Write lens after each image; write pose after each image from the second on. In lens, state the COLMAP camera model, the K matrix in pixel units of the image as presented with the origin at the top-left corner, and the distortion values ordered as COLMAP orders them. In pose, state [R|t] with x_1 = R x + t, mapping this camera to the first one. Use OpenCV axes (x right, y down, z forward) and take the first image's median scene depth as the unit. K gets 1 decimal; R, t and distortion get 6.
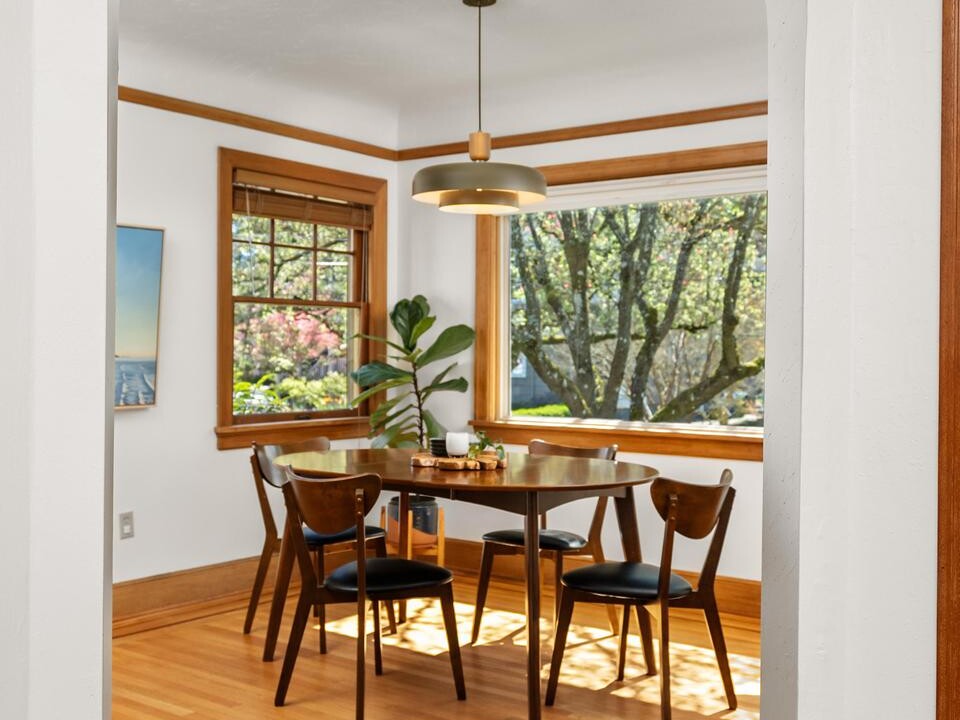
lens RADIAL K [[1113.1, 0, 478.4], [0, 1113.1, 352.9], [0, 0, 1]] dist [0.003606, 0.000000]
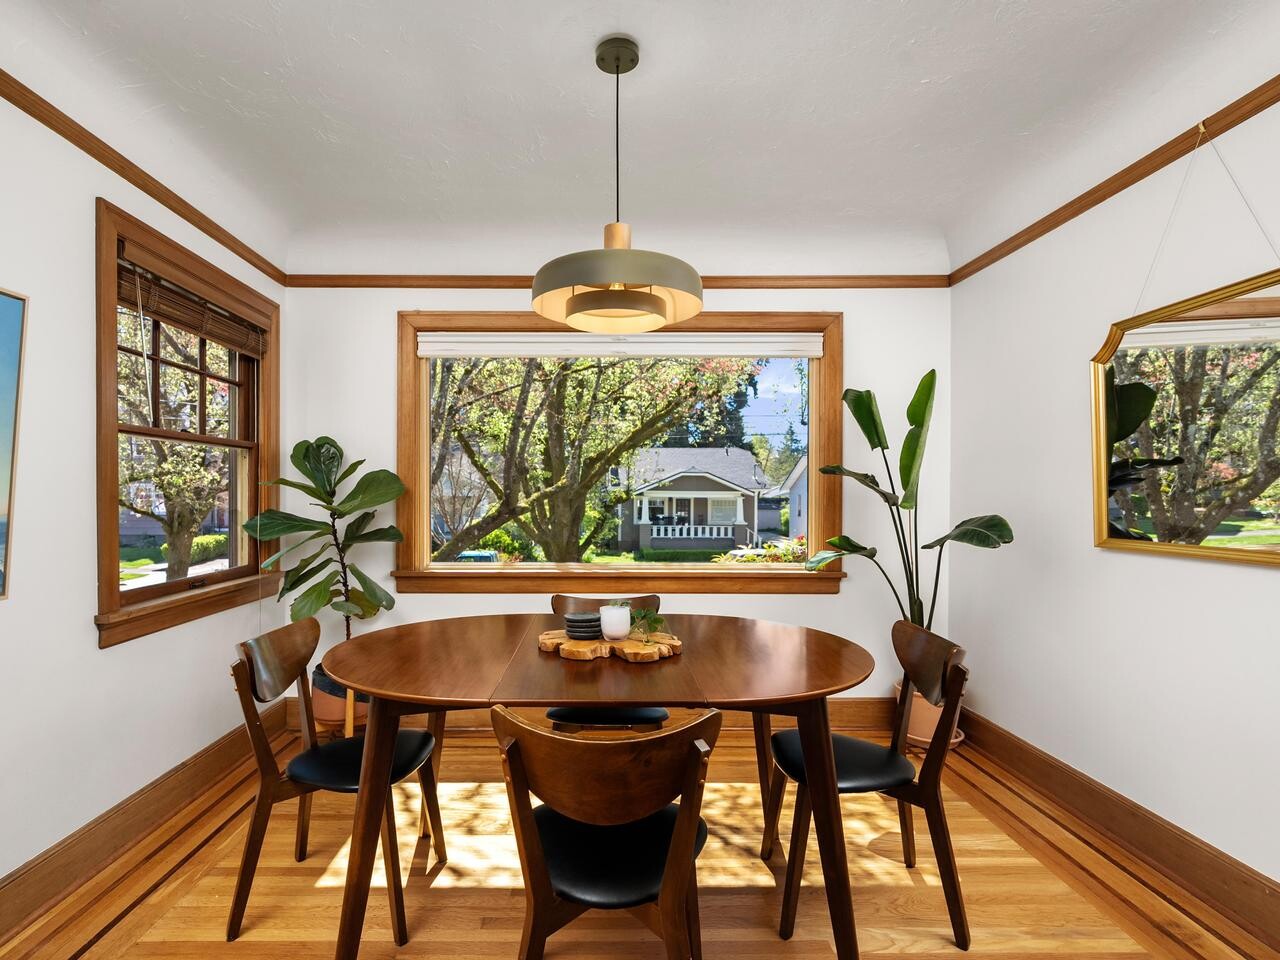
lens RADIAL K [[673.2, 0, 619.0], [0, 673.2, 489.6], [0, 0, 1]] dist [-0.005543, 0.004589]
pose [[0.786931, -0.002428, 0.617036, -0.210532], [0.006738, 0.999966, -0.004658, -0.004954], [-0.617004, 0.007823, 0.786921, 0.434189]]
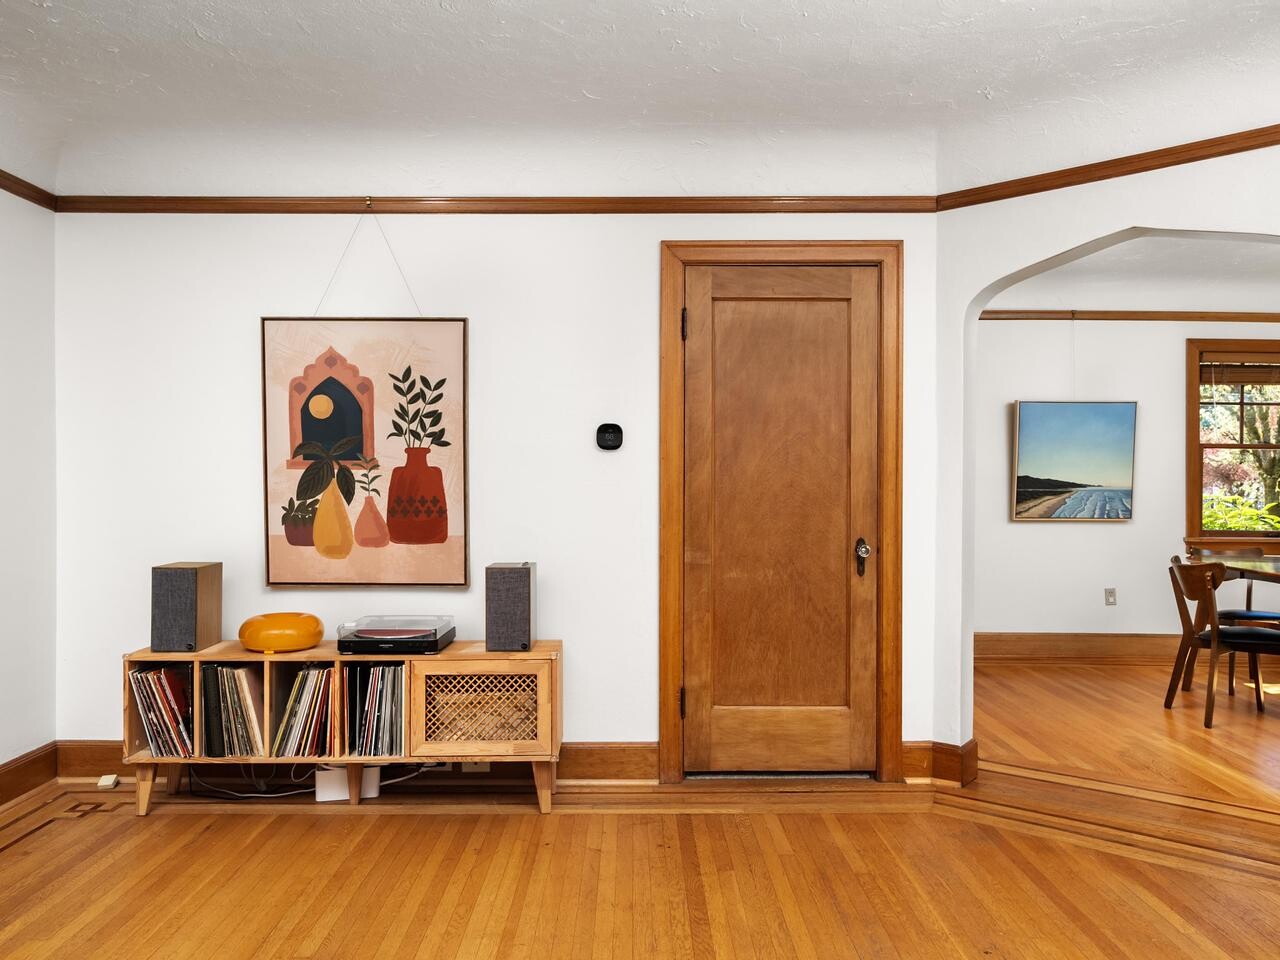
lens RADIAL K [[936.6, 0, 637.6], [0, 936.6, 471.3], [0, 0, 1]] dist [-0.004274, 0.004564]
pose [[0.611061, -0.003229, -0.791577, 0.249129], [-0.008704, 0.999904, -0.010799, 0.001741], [0.791536, 0.013489, 0.610974, -0.244816]]
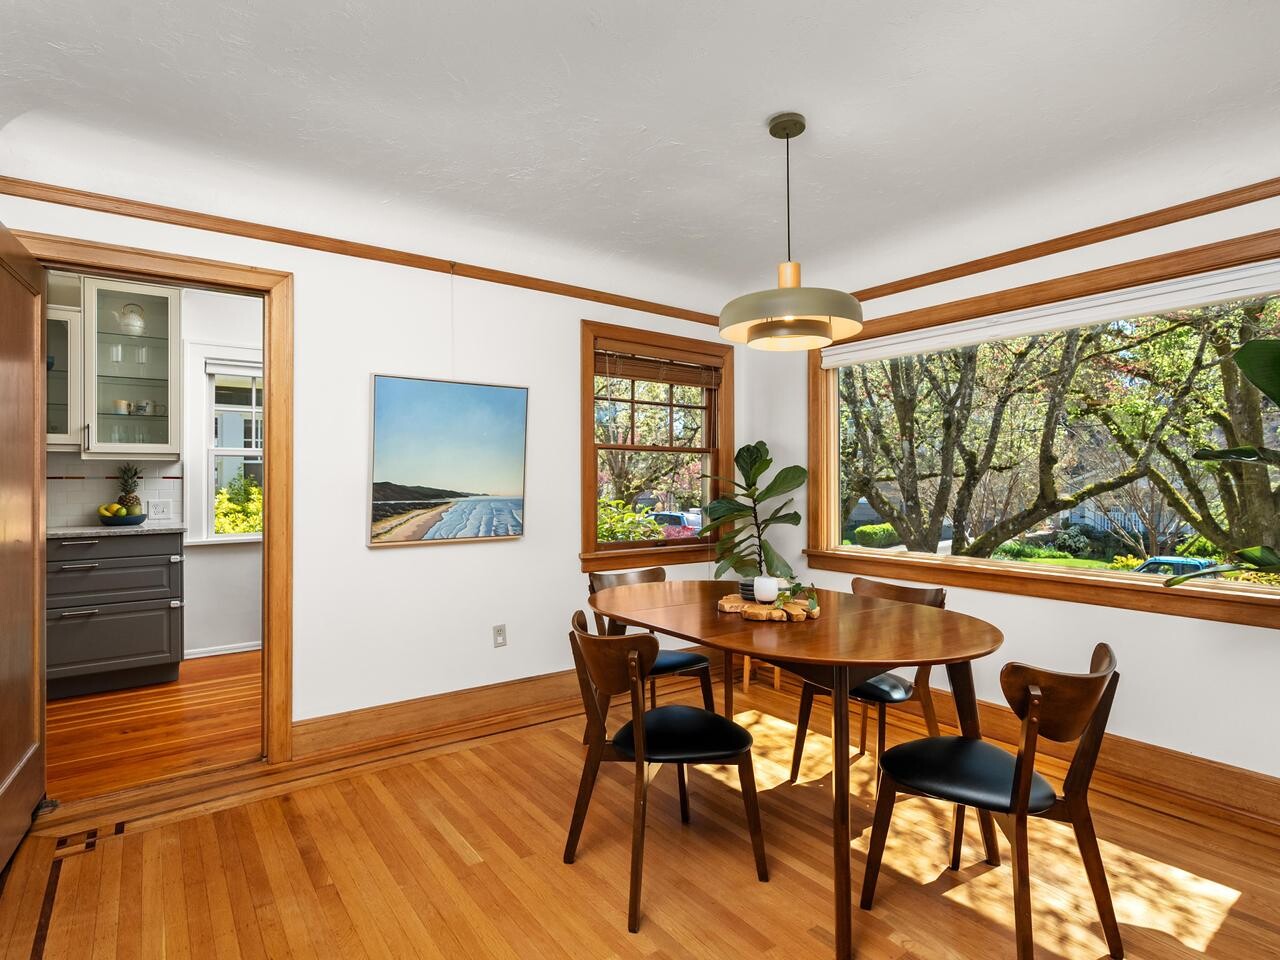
lens RADIAL K [[694.4, 0, 635.7], [0, 694.4, 479.5], [0, 0, 1]] dist [-0.003871, 0.001321]
pose [[0.959299, -0.006086, -0.282328, 0.028610], [0.003093, 0.999934, -0.011045, -0.003809], [0.282376, 0.009722, 0.959254, 0.268272]]
